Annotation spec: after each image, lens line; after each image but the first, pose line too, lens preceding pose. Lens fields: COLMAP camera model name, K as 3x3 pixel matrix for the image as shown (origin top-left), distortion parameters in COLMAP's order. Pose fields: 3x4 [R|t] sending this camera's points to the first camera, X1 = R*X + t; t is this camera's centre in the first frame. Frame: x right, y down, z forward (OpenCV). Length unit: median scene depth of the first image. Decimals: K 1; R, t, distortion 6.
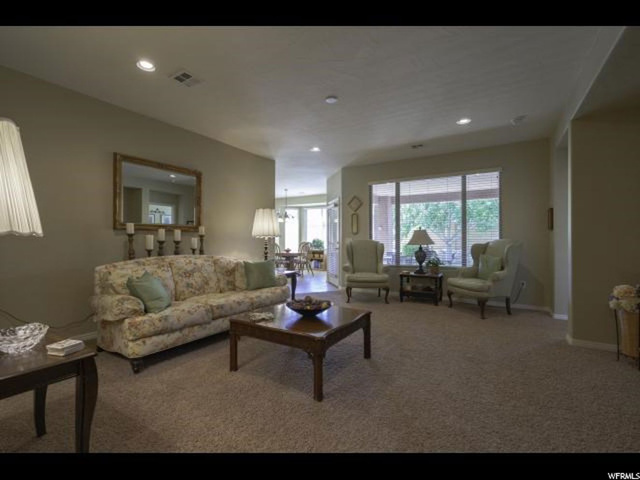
lens RADIAL K [[291.0, 0, 320.0], [0, 291.0, 240.0], [0, 0, 1]] dist [-0.000840, -0.000110]
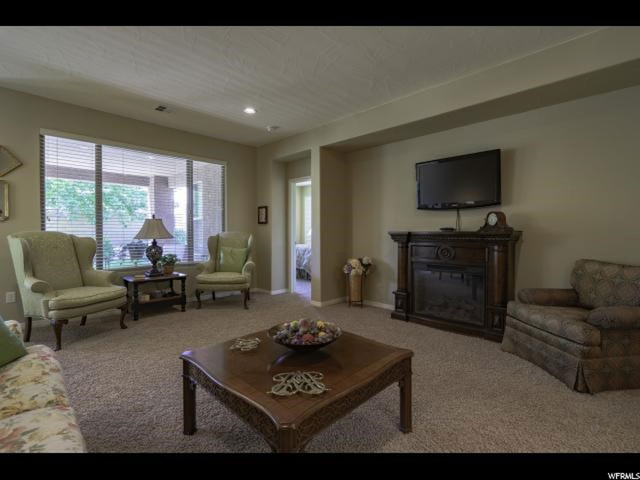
lens RADIAL K [[308.2, 0, 314.6], [0, 308.2, 238.9], [0, 0, 1]] dist [0.003560, 0.000696]
pose [[0.218325, -0.017223, 0.975724, -0.353521], [-0.002034, 0.999834, 0.018104, 0.002757], [-0.975874, -0.005938, 0.218254, 0.413062]]
